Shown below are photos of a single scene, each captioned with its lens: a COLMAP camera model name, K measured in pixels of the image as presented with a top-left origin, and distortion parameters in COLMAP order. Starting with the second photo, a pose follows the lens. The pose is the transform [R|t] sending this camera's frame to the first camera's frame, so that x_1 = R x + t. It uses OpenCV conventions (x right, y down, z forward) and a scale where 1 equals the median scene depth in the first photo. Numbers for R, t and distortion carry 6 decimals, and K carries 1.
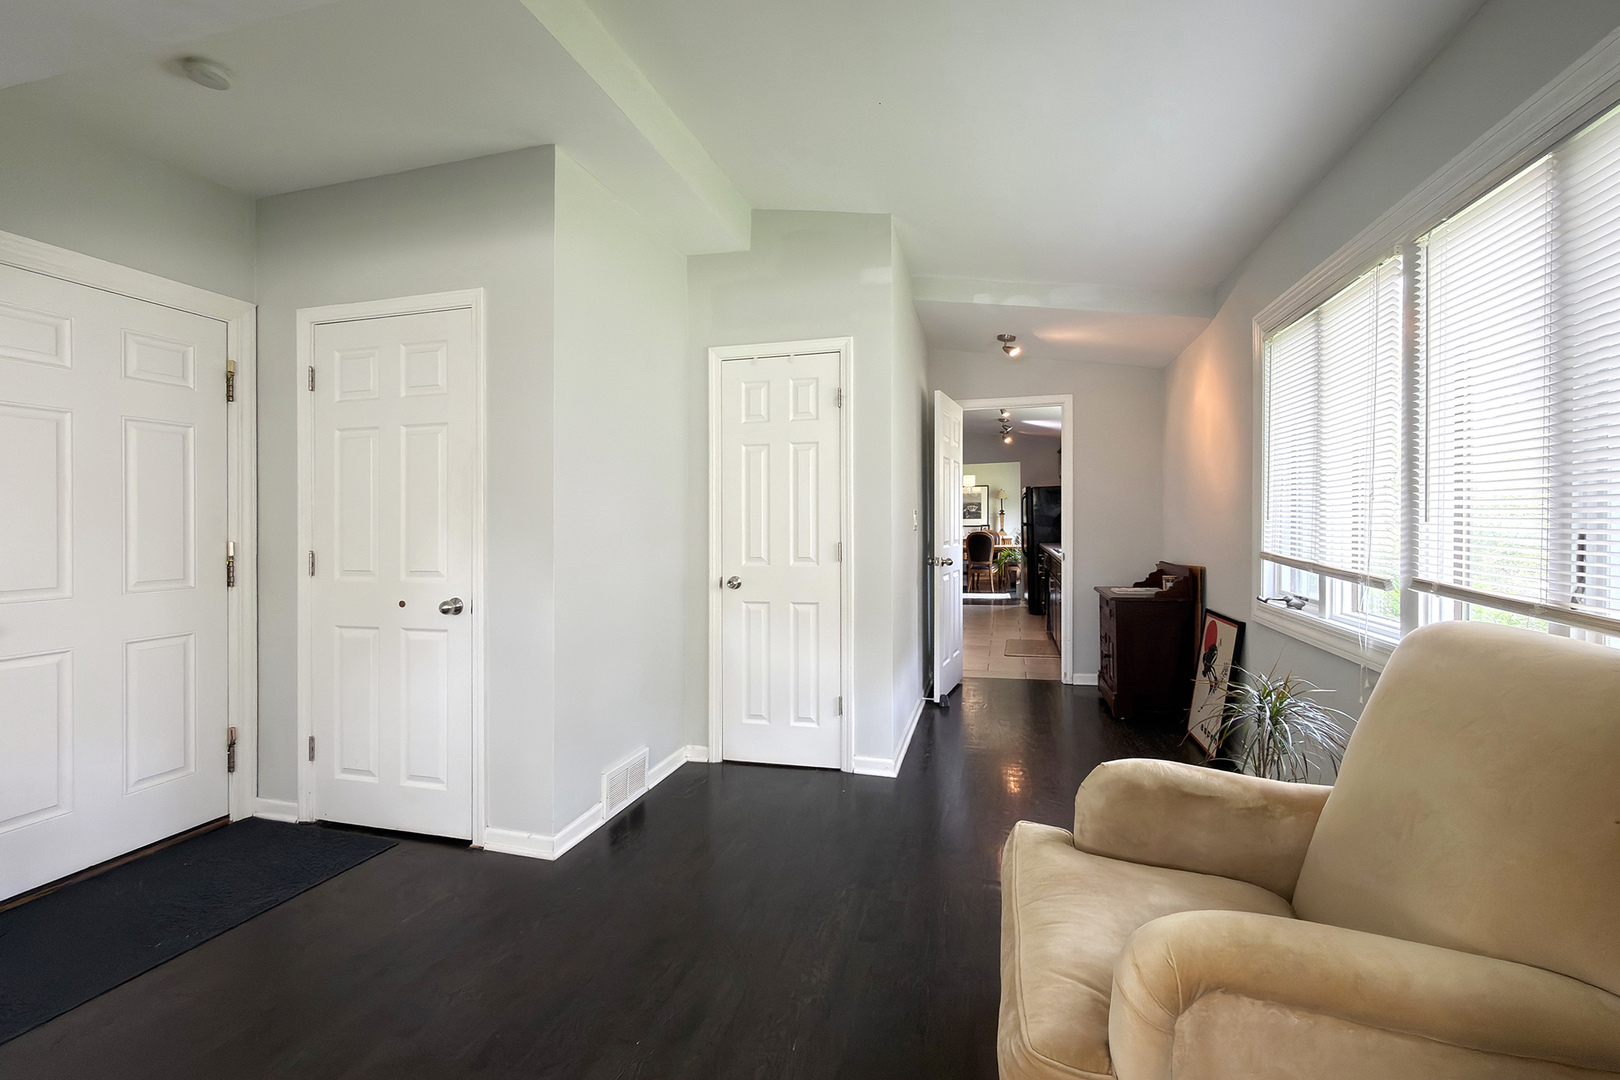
lens RADIAL K [[679.1, 0, 811.5], [0, 679.1, 518.6], [0, 0, 1]] dist [0.000221, 0.000116]
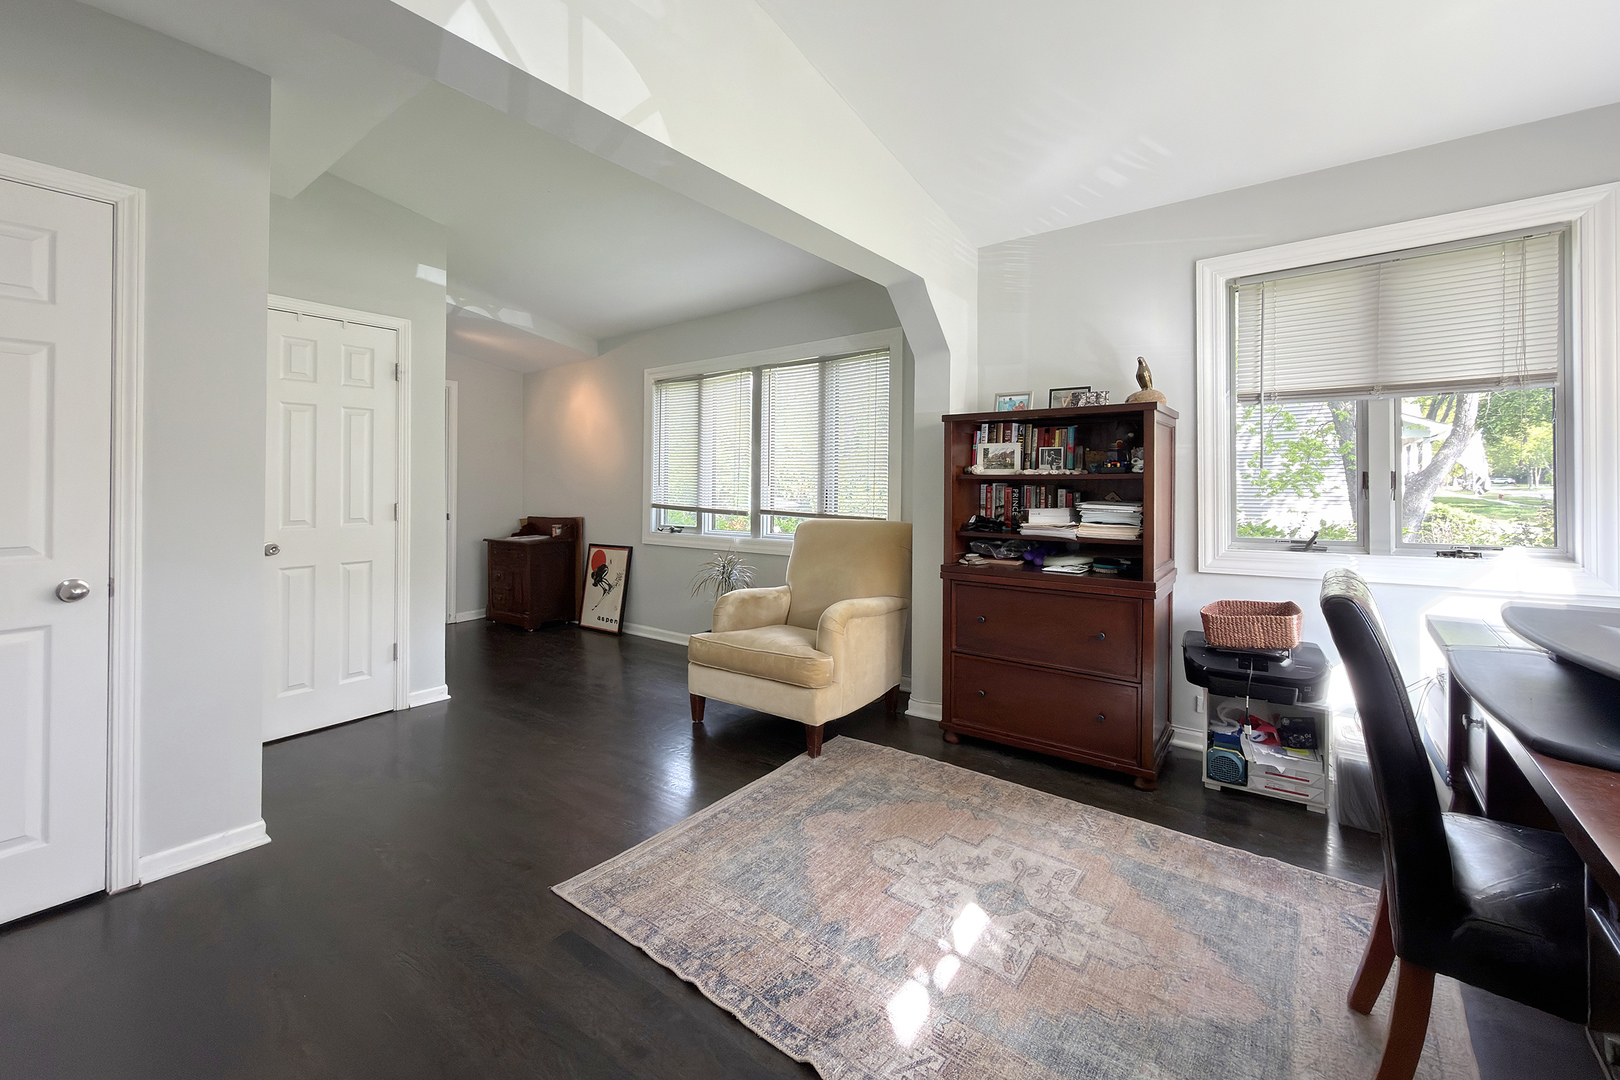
lens RADIAL K [[651.6, 0, 806.3], [0, 651.6, 478.5], [0, 0, 1]] dist [-0.000981, -0.000151]
pose [[0.383547, 0.018176, 0.923342, -0.710974], [-0.004804, 0.999832, -0.017686, 0.010694], [-0.923509, 0.002348, 0.383570, -0.020763]]
